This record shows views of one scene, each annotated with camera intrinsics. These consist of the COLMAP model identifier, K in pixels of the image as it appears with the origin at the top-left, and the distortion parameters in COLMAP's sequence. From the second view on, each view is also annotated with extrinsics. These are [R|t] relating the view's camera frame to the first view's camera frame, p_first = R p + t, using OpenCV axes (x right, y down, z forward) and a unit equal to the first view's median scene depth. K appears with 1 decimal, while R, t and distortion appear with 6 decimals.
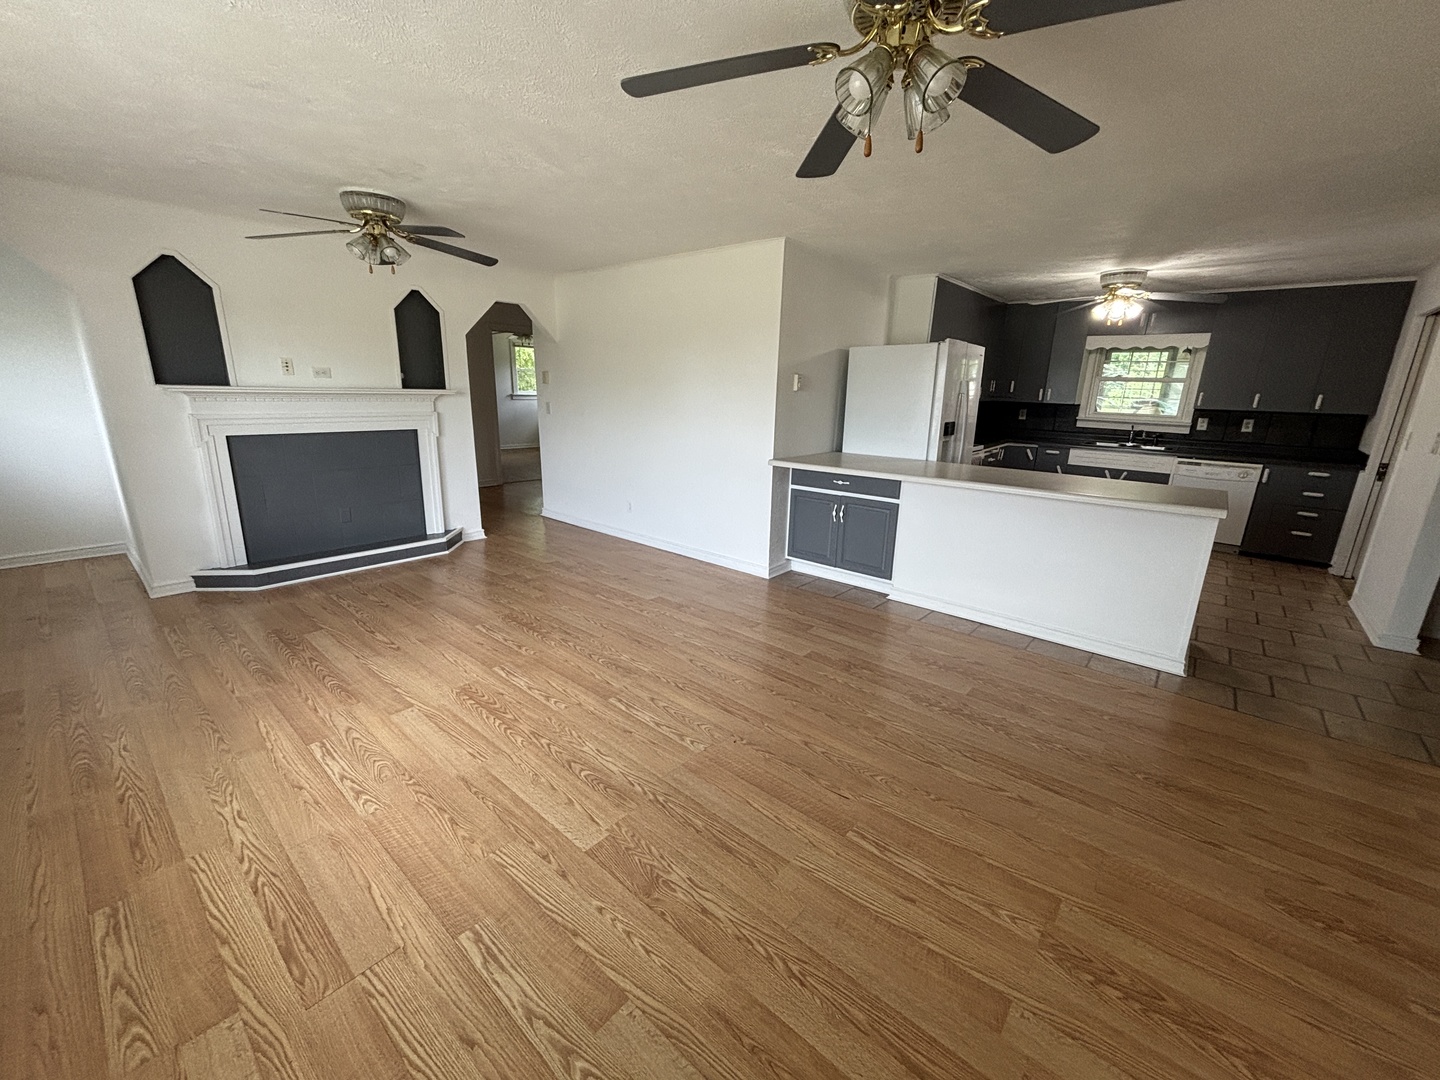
lens RADIAL K [[577.1, 0, 733.1], [0, 577.1, 541.5], [0, 0, 1]] dist [0.000050, 0.000461]
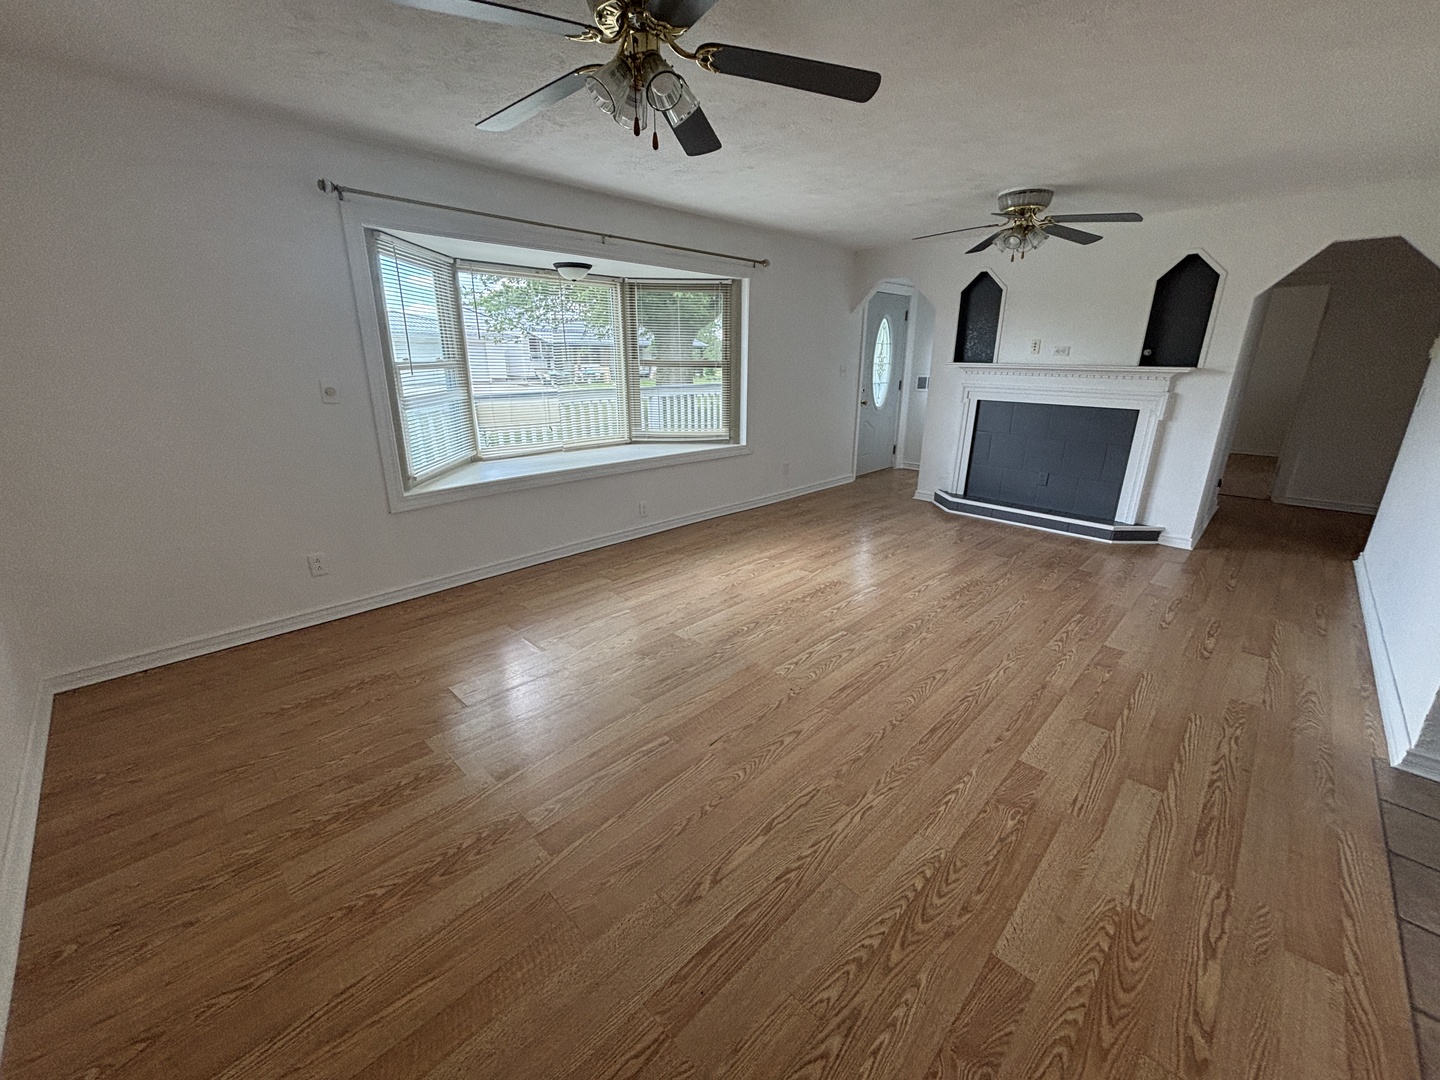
lens RADIAL K [[577.1, 0, 708.1], [0, 577.1, 546.3], [0, 0, 1]] dist [0.000050, 0.000461]
pose [[-0.097212, 0.285141, -0.953543, 0.810199], [-0.267094, 0.915462, 0.300983, -0.144445], [0.958755, 0.283944, -0.012834, 0.677847]]
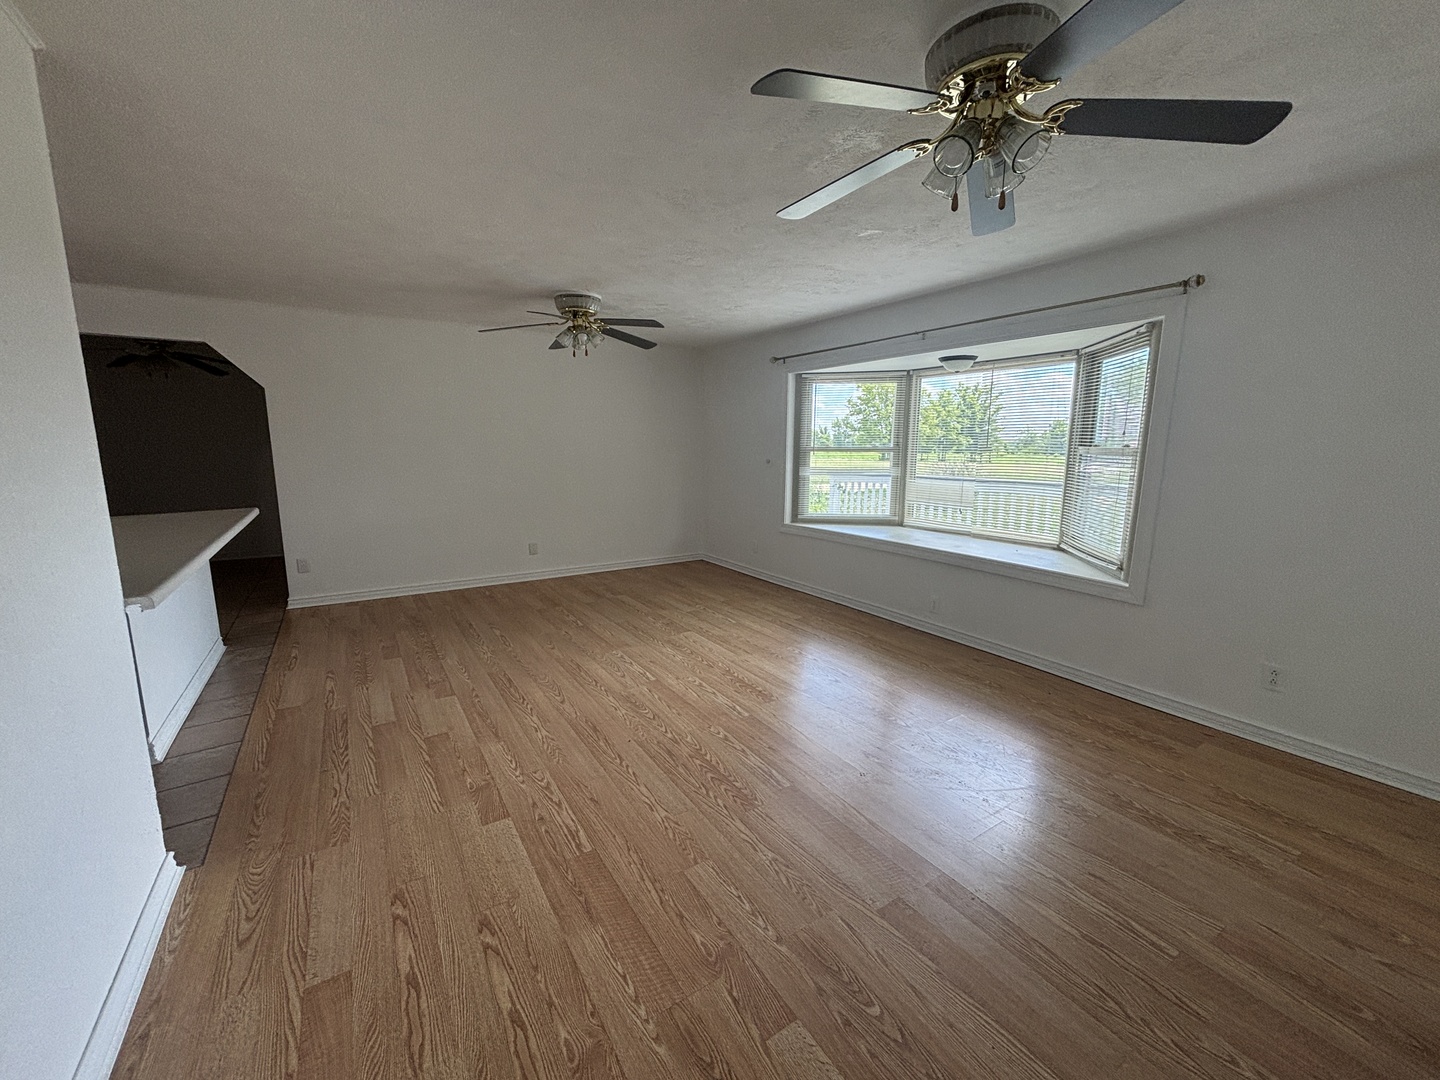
lens RADIAL K [[577.1, 0, 725.4], [0, 577.1, 537.0], [0, 0, 1]] dist [0.000050, 0.000461]
pose [[-0.954131, -0.079618, 0.288609, -0.668230], [0.048517, 0.910130, 0.411472, -0.495414], [-0.295432, 0.406600, -0.864521, 1.827997]]
